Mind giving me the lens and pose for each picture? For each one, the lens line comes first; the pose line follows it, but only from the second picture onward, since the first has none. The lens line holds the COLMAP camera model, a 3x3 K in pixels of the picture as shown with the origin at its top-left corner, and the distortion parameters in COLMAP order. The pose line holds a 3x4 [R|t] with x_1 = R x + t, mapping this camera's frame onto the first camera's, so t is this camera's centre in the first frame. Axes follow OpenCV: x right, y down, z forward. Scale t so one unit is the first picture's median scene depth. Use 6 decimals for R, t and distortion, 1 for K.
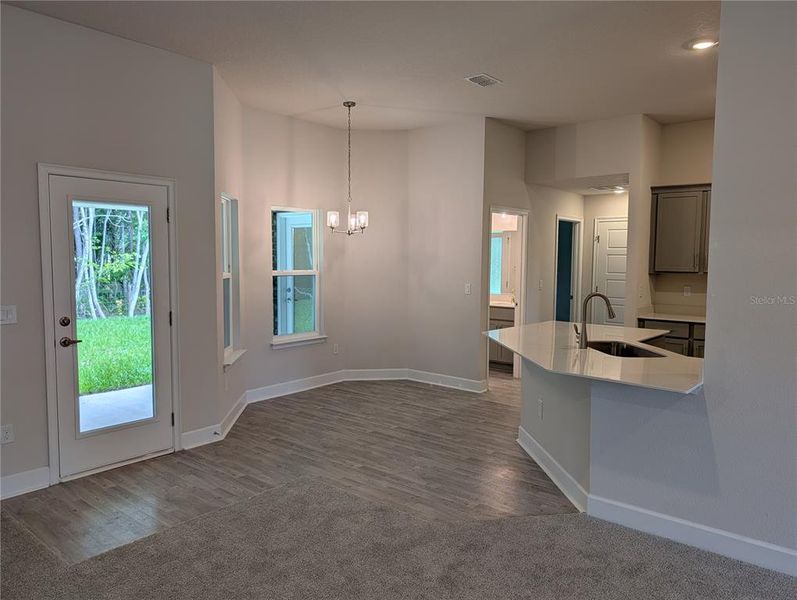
lens RADIAL K [[570.3, 0, 398.5], [0, 570.3, 300.0], [0, 0, 1]] dist [-0.006367, -0.004967]
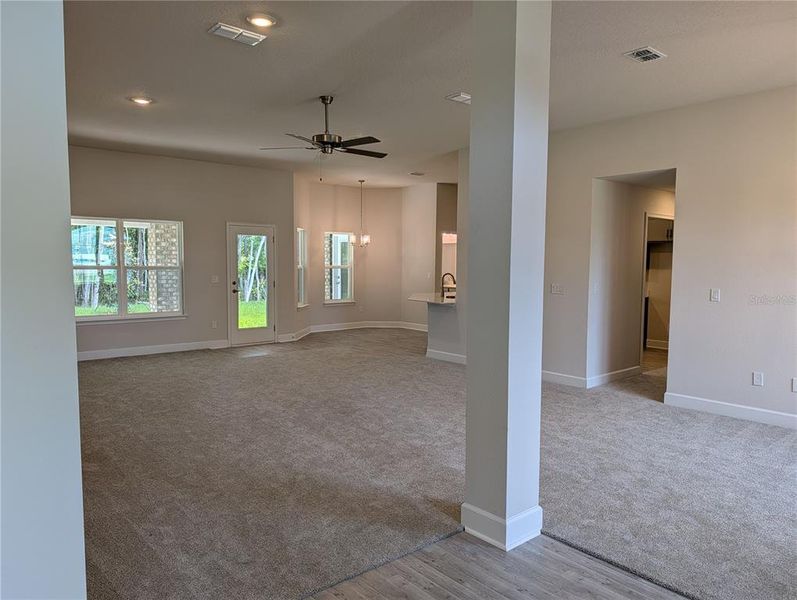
lens RADIAL K [[570.3, 0, 398.5], [0, 570.3, 300.0], [0, 0, 1]] dist [-0.006367, -0.004967]
pose [[0.986012, 0.014016, -0.166082, 0.366913], [-0.015165, 0.999869, -0.005650, 0.077782], [0.165981, 0.008089, 0.986096, -0.911519]]
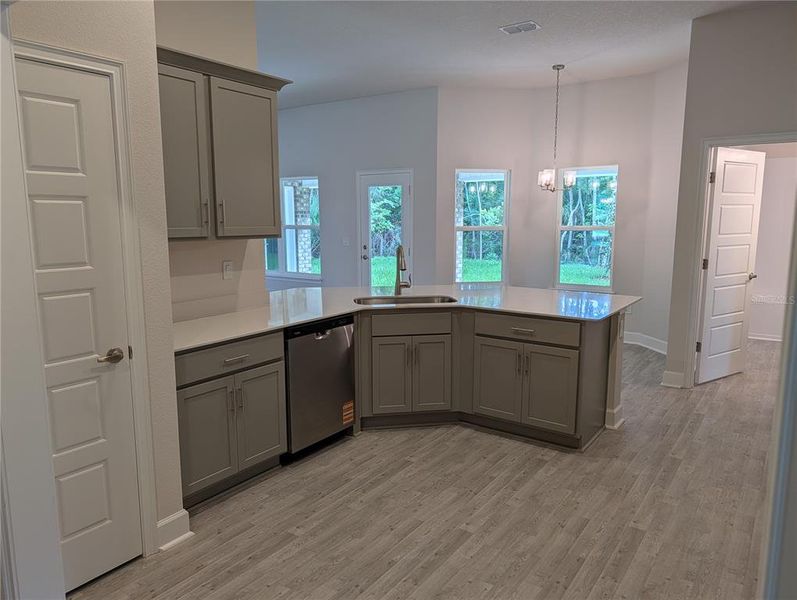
lens RADIAL K [[570.3, 0, 398.5], [0, 570.3, 300.0], [0, 0, 1]] dist [-0.006367, -0.004967]
pose [[0.042561, 0.132509, -0.990268, 0.983114], [-0.077533, 0.988615, 0.128956, -0.031986], [0.996081, 0.071290, 0.052351, 0.684315]]
